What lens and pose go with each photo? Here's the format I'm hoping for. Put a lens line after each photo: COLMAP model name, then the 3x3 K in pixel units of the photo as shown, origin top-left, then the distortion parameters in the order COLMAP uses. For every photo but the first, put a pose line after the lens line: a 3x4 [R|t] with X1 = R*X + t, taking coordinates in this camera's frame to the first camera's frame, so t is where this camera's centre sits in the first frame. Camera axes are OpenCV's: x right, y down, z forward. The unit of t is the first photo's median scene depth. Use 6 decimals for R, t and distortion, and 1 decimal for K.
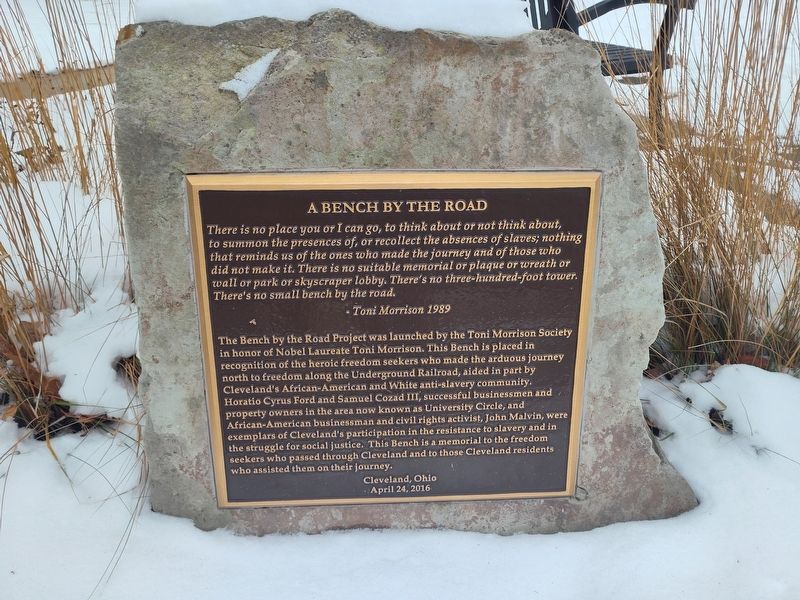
lens RADIAL K [[546.1, 0, 395.1], [0, 546.1, 295.4], [0, 0, 1]] dist [0.026752, -0.026267]
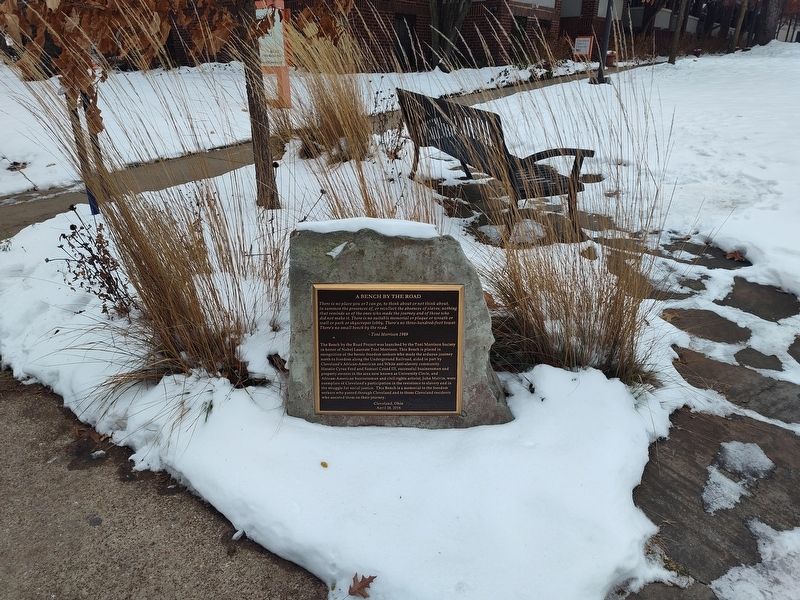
lens RADIAL K [[546.1, 0, 398.5], [0, 546.1, 303.4], [0, 0, 1]] dist [0.026752, -0.026267]
pose [[0.999052, 0.018624, -0.039335, 0.153294], [-0.021341, 0.997331, -0.069830, 0.059222], [0.037930, 0.070603, 0.996783, -1.607045]]
